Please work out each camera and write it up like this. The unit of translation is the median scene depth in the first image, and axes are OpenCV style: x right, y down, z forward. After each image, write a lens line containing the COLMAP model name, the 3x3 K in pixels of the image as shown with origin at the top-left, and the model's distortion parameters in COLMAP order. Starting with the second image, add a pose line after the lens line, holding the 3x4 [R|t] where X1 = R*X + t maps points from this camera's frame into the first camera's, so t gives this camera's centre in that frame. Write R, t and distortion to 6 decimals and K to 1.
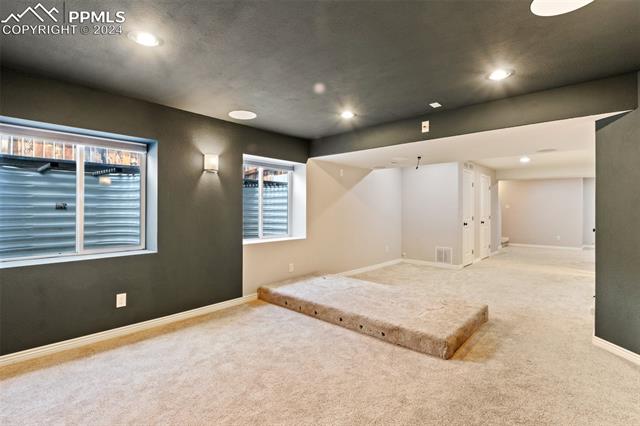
lens RADIAL K [[302.2, 0, 301.7], [0, 302.2, 214.5], [0, 0, 1]] dist [0.004941, -0.003419]
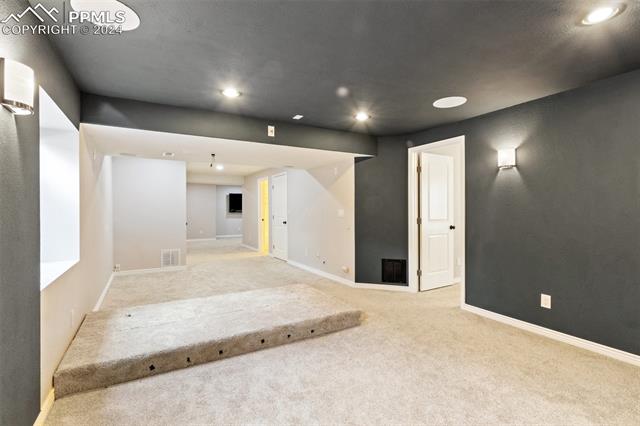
lens RADIAL K [[302.2, 0, 317.6], [0, 302.2, 209.1], [0, 0, 1]] dist [0.004941, -0.003419]
pose [[0.285838, -0.002630, 0.958274, -0.563617], [0.019284, 0.999810, -0.003008, -0.010197], [-0.958084, 0.019339, 0.285835, 0.550211]]
